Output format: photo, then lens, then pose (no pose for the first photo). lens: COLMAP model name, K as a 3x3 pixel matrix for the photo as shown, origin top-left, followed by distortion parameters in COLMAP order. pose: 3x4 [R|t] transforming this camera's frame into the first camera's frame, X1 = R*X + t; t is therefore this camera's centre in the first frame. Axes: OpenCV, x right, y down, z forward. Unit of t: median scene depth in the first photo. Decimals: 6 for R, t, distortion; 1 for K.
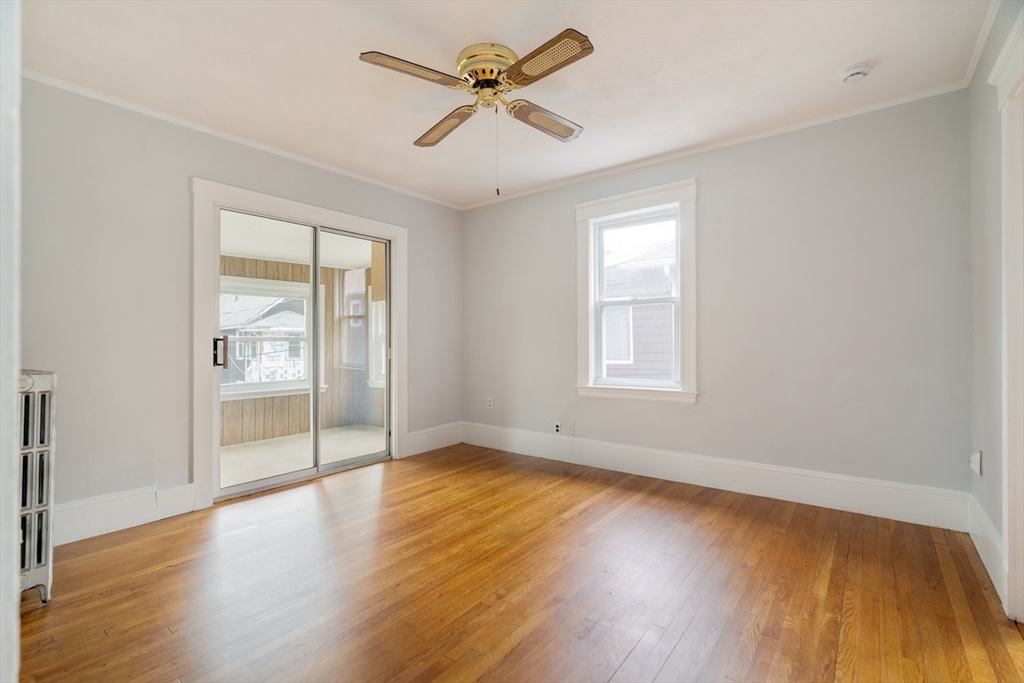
lens RADIAL K [[463.9, 0, 506.8], [0, 463.9, 336.3], [0, 0, 1]] dist [-0.008042, 0.000152]
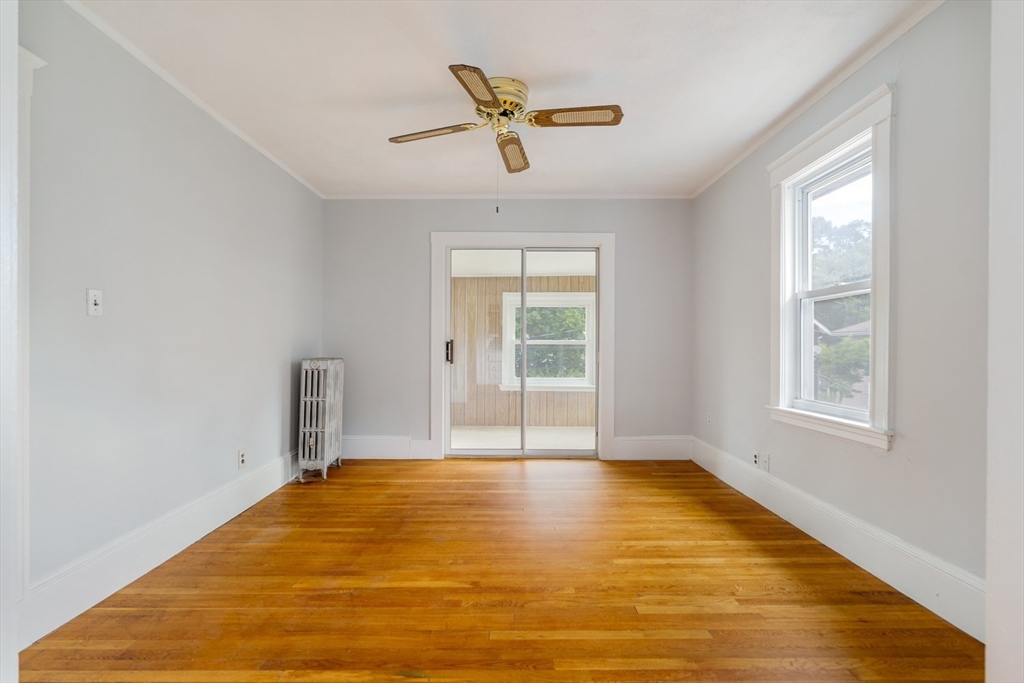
lens RADIAL K [[488.4, 0, 498.9], [0, 488.4, 340.2], [0, 0, 1]] dist [-0.000015, 0.001732]
pose [[0.610600, 0.000717, -0.791938, 0.551051], [-0.000629, 1.000000, 0.000421, -0.000622], [0.791939, 0.000241, 0.610601, 0.178756]]
